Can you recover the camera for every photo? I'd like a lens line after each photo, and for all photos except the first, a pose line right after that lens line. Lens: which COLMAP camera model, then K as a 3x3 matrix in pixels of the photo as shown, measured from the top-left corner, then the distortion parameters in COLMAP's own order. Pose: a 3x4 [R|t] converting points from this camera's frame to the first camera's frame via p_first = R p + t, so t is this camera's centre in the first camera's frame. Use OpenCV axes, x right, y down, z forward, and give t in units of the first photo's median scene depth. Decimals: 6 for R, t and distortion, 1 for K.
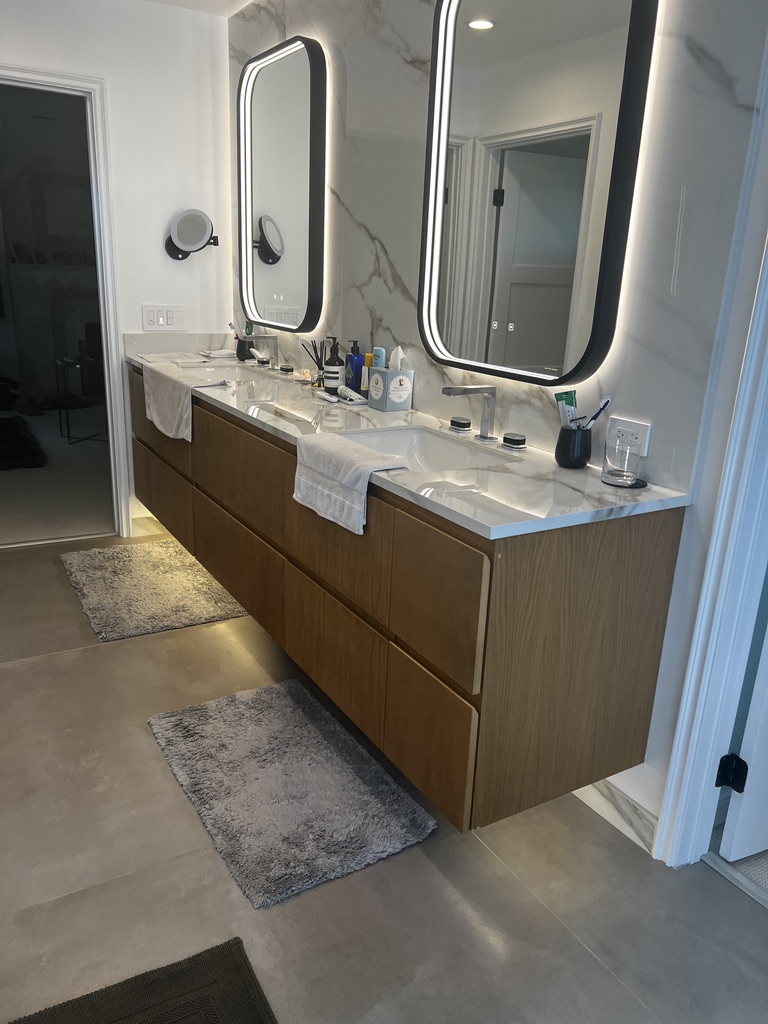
lens RADIAL K [[782.0, 0, 382.5], [0, 782.0, 531.6], [0, 0, 1]] dist [0.004547, -0.000579]
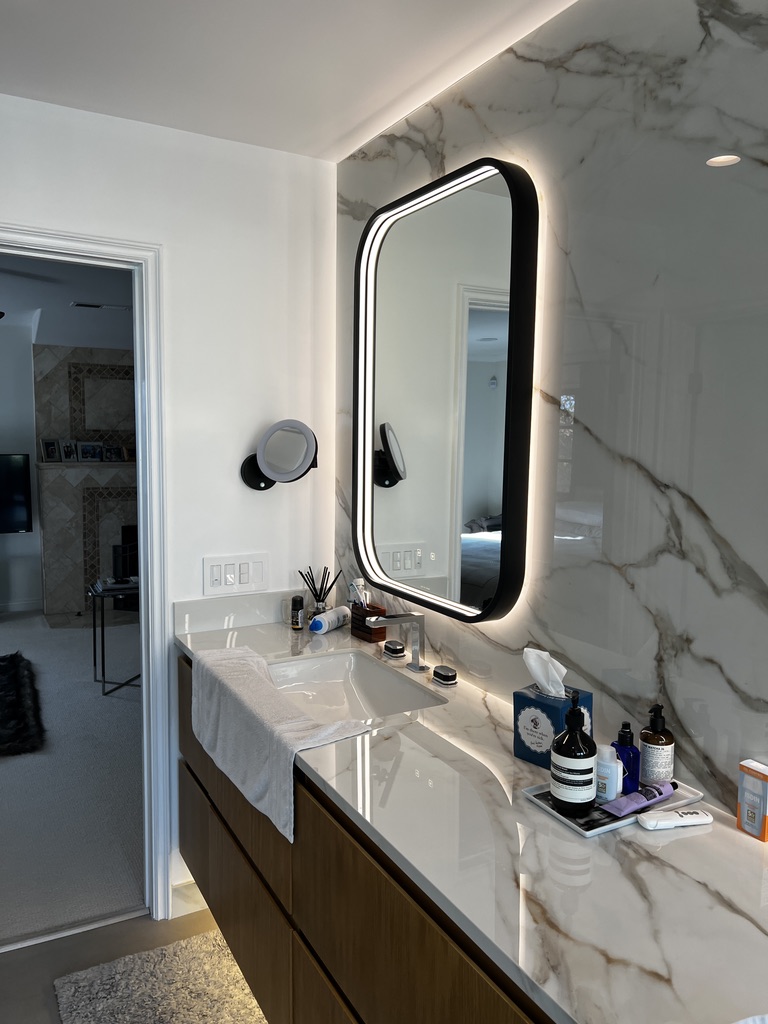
lens RADIAL K [[770.0, 0, 384.0], [0, 770.0, 512.0], [0, 0, 1]] dist [0.046001, -0.045770]
pose [[0.999152, -0.027082, -0.030999, -0.152492], [0.019794, 0.976408, -0.215027, -0.209866], [0.036091, 0.214231, 0.976116, 0.413466]]
